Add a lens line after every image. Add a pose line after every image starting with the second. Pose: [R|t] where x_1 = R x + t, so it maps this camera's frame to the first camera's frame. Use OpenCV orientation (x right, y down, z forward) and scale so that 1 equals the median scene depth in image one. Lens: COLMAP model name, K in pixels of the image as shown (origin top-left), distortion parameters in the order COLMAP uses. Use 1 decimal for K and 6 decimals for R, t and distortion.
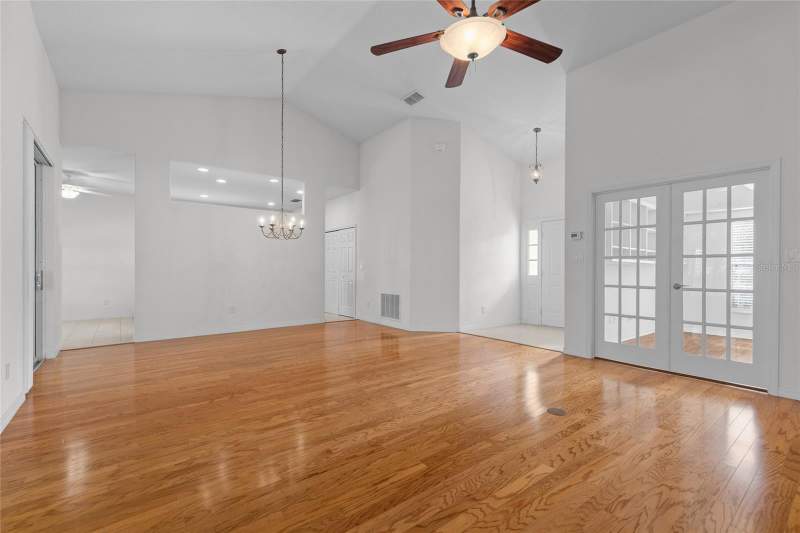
lens RADIAL K [[367.9, 0, 400.0], [0, 367.9, 266.5], [0, 0, 1]] dist [-0.002516, -0.000328]
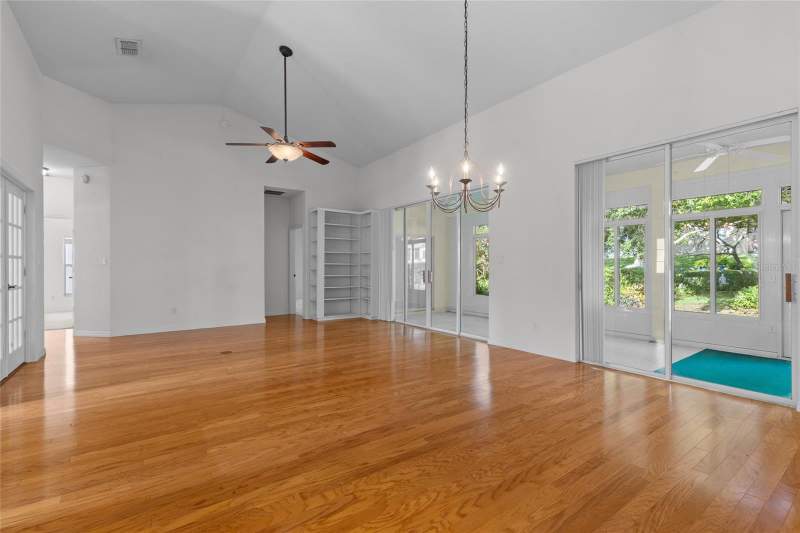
lens RADIAL K [[358.5, 0, 400.0], [0, 358.5, 266.5], [0, 0, 1]] dist [0.000095, 0.000029]
pose [[-0.999699, 0.003961, 0.024196, -0.446283], [0.003945, 0.999992, -0.000688, -0.008474], [-0.024198, -0.000593, -0.999707, 2.589185]]
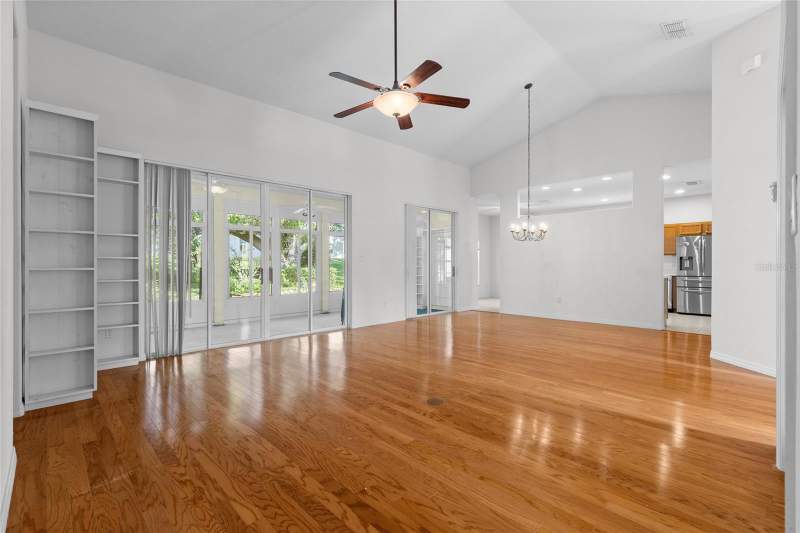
lens RADIAL K [[358.5, 0, 400.0], [0, 358.5, 266.5], [0, 0, 1]] dist [0.000095, 0.000029]
pose [[0.120860, 0.012849, -0.992586, 1.384702], [0.002361, 0.999910, 0.013231, -0.016145], [0.992667, -0.003942, 0.120819, 0.735498]]
